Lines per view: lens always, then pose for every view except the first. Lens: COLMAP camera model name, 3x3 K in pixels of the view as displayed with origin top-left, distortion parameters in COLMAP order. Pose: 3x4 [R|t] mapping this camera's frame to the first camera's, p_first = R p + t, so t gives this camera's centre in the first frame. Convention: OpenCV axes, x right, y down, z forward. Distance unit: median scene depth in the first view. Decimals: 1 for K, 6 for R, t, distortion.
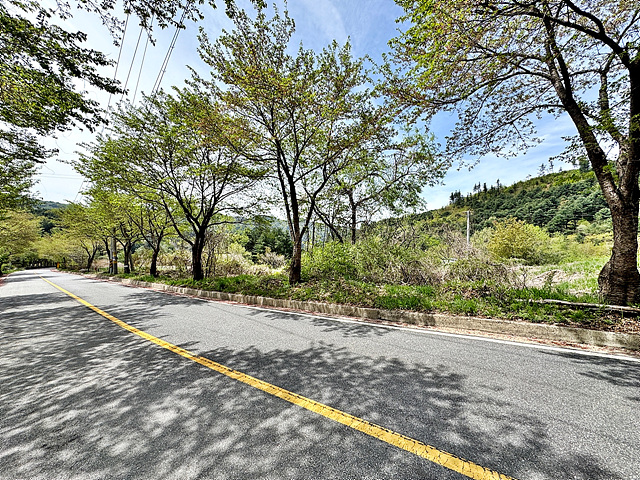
lens RADIAL K [[255.0, 0, 320.0], [0, 255.0, 240.0], [0, 0, 1]] dist [0.000691, -0.000214]
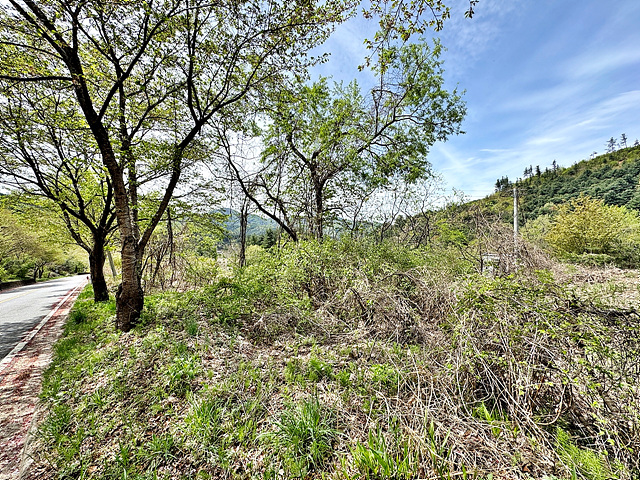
lens RADIAL K [[258.6, 0, 320.0], [0, 258.6, 240.0], [0, 0, 1]] dist [0.000651, -0.000052]
pose [[0.990733, -0.037341, -0.130594, 0.226088], [0.038165, 0.999264, 0.003806, 0.007809], [0.130355, -0.008755, 0.991429, 0.364536]]
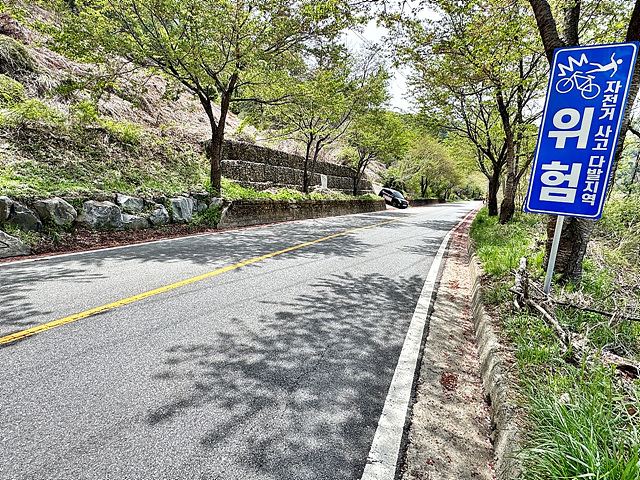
lens RADIAL K [[337.5, 0, 320.0], [0, 337.5, 240.0], [0, 0, 1]] dist [-0.000762, -0.000072]
pose [[0.256907, 0.183457, -0.948864, 0.574246], [0.009853, 0.981269, 0.192391, -0.006929], [0.966386, -0.058776, 0.250288, 0.049060]]
